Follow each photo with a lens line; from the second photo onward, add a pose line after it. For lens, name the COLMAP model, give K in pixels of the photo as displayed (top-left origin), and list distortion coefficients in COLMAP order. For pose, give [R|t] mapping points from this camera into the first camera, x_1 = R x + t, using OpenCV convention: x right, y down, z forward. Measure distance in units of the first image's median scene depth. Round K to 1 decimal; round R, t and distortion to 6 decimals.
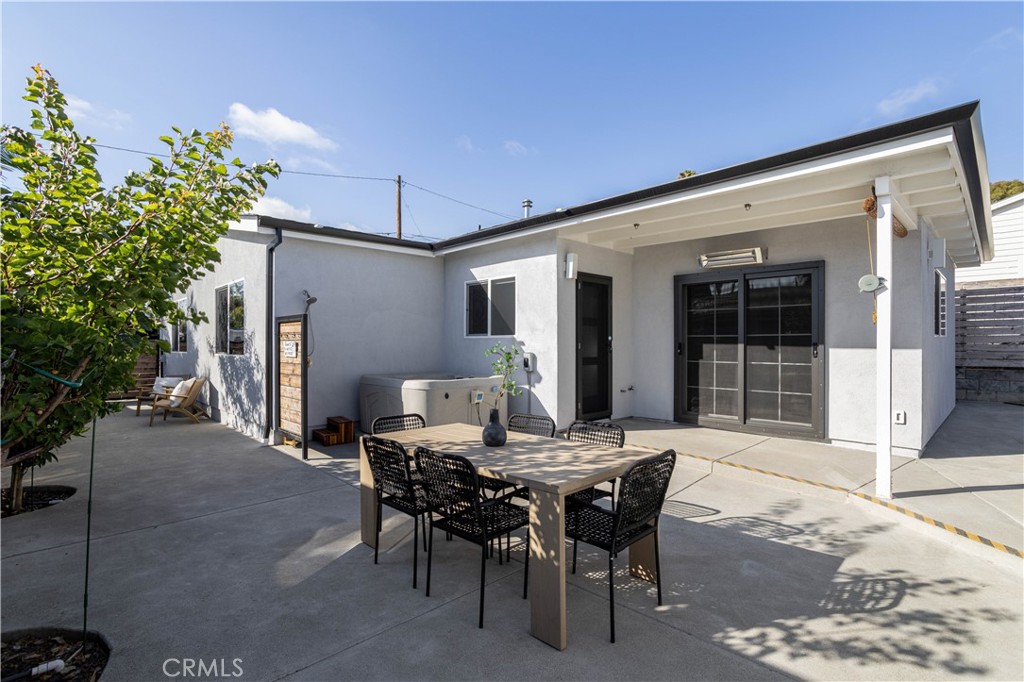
lens RADIAL K [[491.6, 0, 506.6], [0, 491.6, 342.7], [0, 0, 1]] dist [-0.000728, -0.000113]
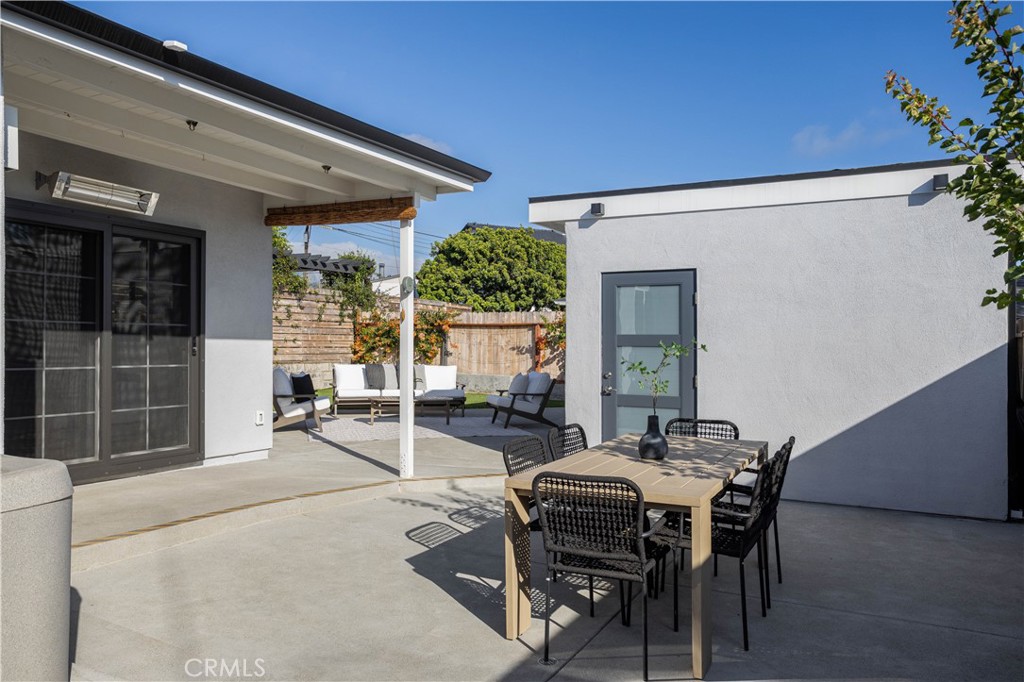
lens RADIAL K [[746.2, 0, 509.3], [0, 746.2, 339.2], [0, 0, 1]] dist [0.001833, 0.000593]
pose [[-0.313944, -0.001066, 0.949441, -0.631456], [-0.006731, 0.999977, -0.001103, 0.002837], [-0.949418, -0.006737, -0.313944, 0.894019]]
